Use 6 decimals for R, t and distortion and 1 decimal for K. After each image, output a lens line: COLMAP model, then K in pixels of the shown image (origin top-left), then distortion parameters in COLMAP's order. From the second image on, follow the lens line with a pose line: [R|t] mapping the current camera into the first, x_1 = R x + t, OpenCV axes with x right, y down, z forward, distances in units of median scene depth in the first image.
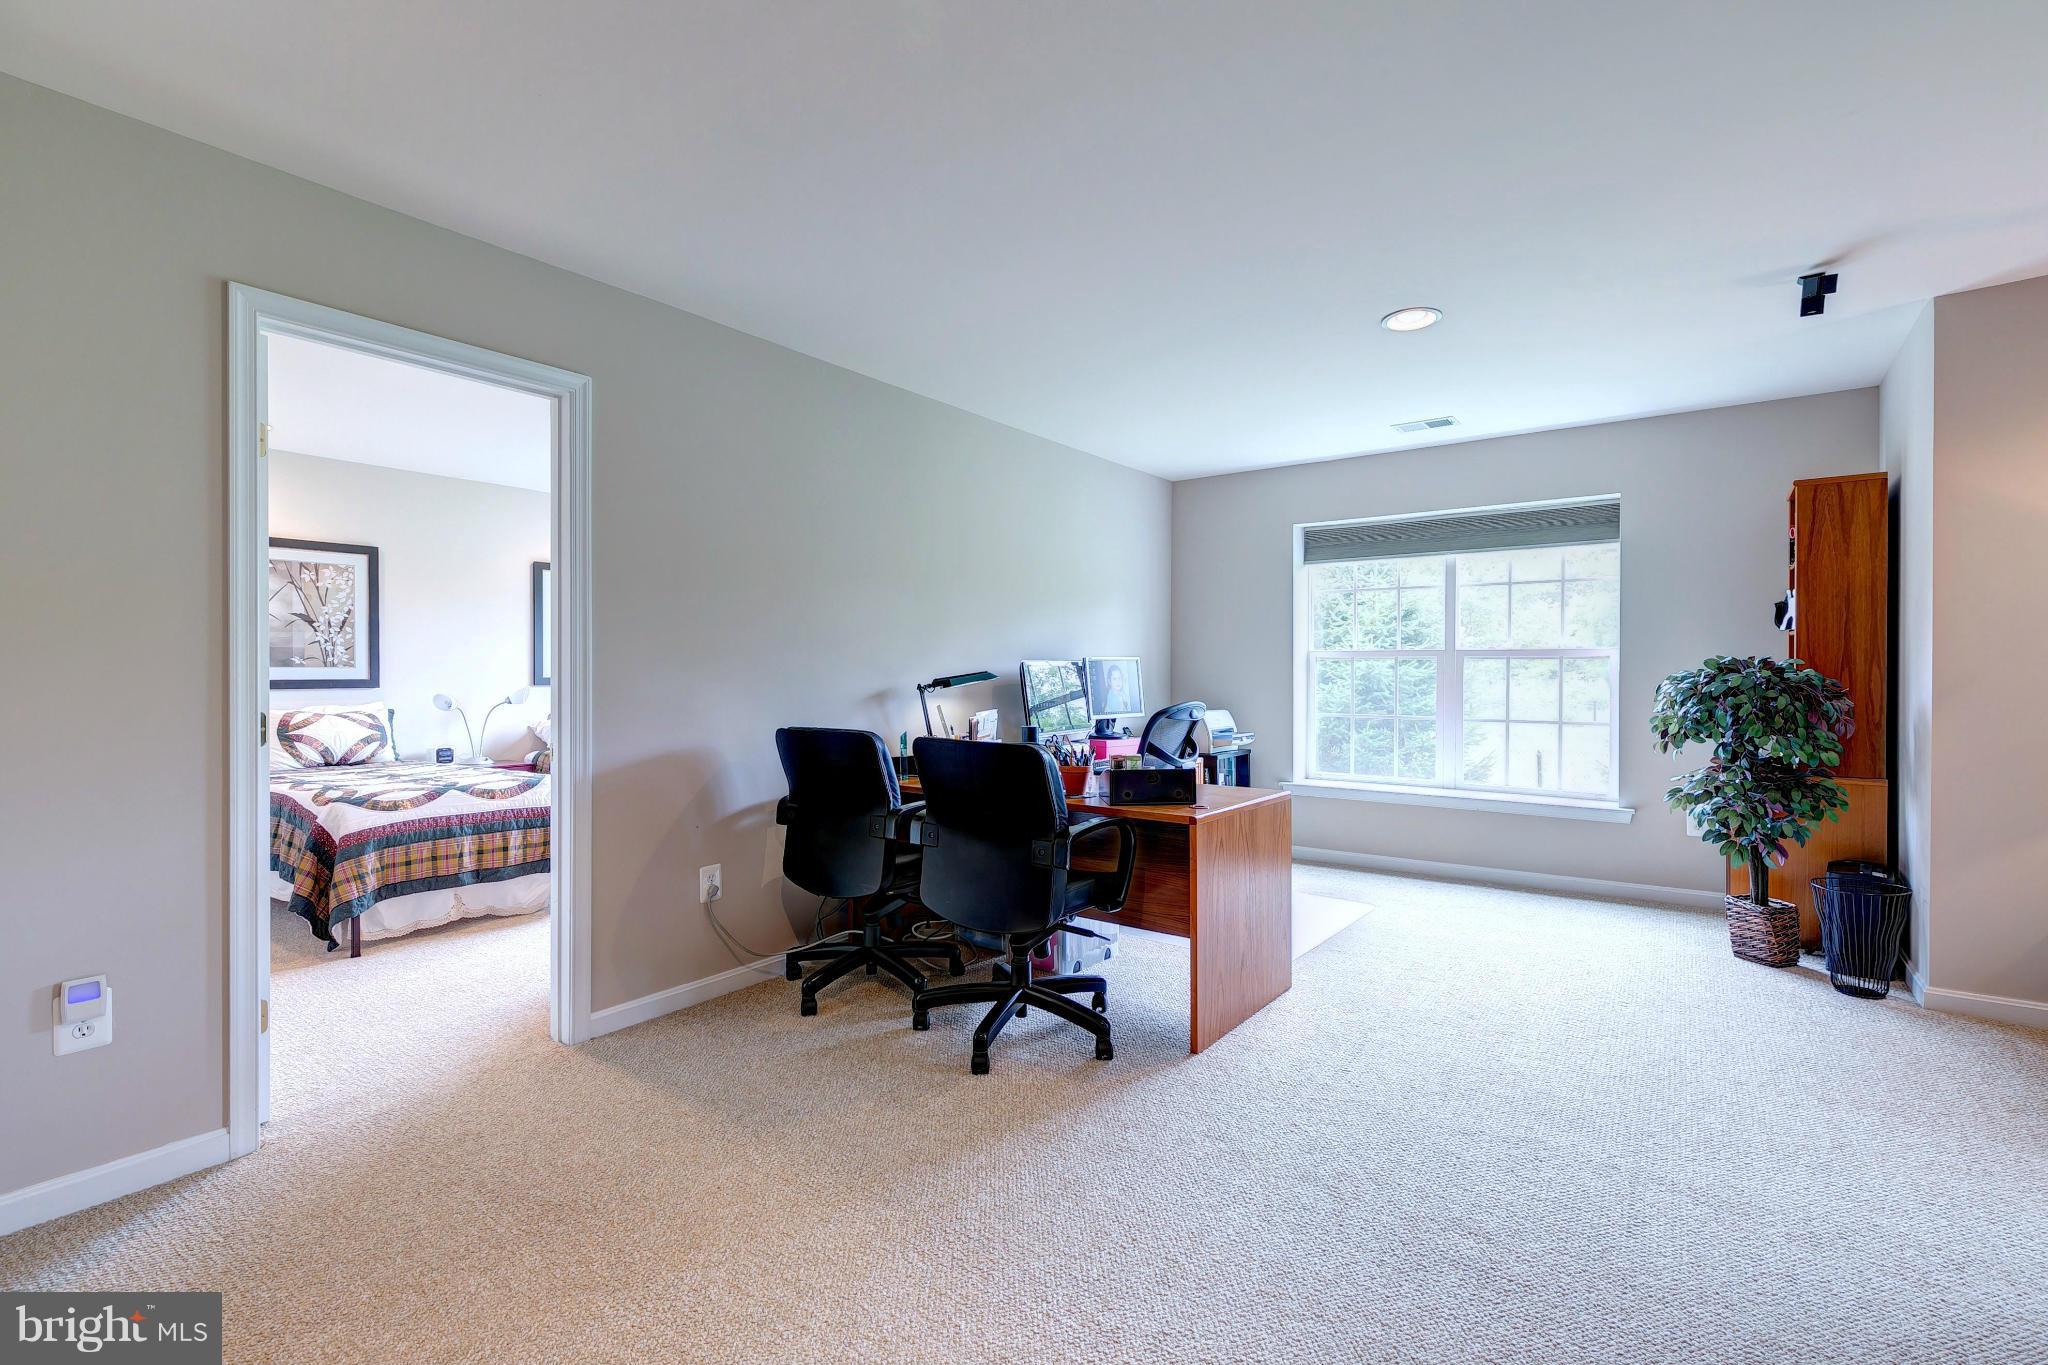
lens RADIAL K [[922.0, 0, 1028.1], [0, 922.0, 679.0], [0, 0, 1]] dist [0.007674, -0.000577]
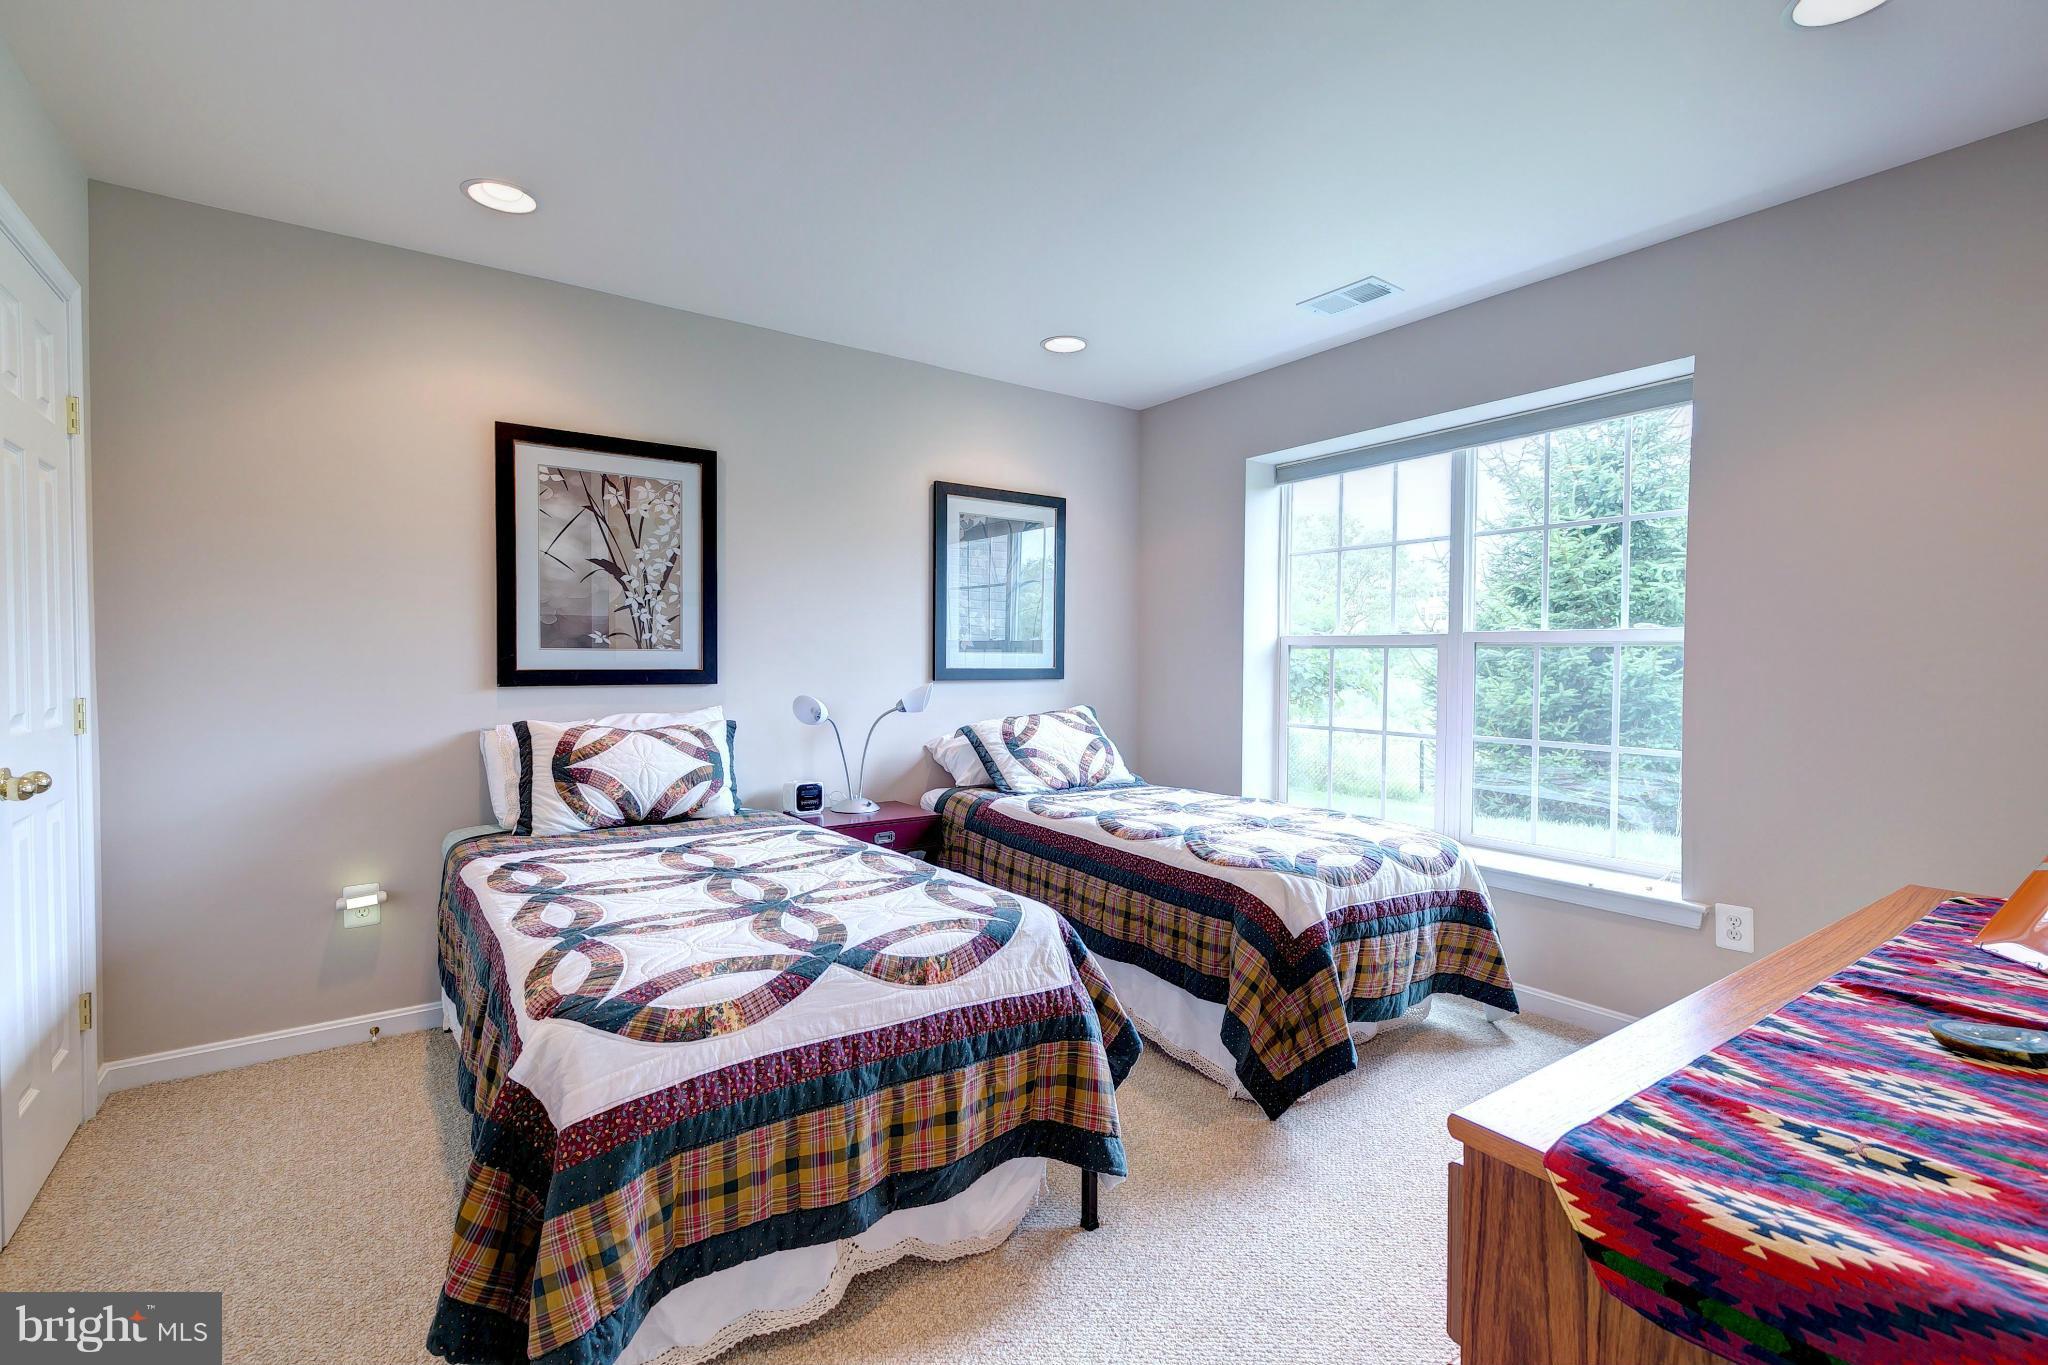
lens RADIAL K [[922.0, 0, 1030.8], [0, 922.0, 684.2], [0, 0, 1]] dist [0.007674, -0.000577]
pose [[0.949298, 0.017042, -0.313916, -0.402800], [-0.011091, 0.999723, 0.020735, -0.006490], [0.314182, -0.016202, 0.949224, 0.626262]]
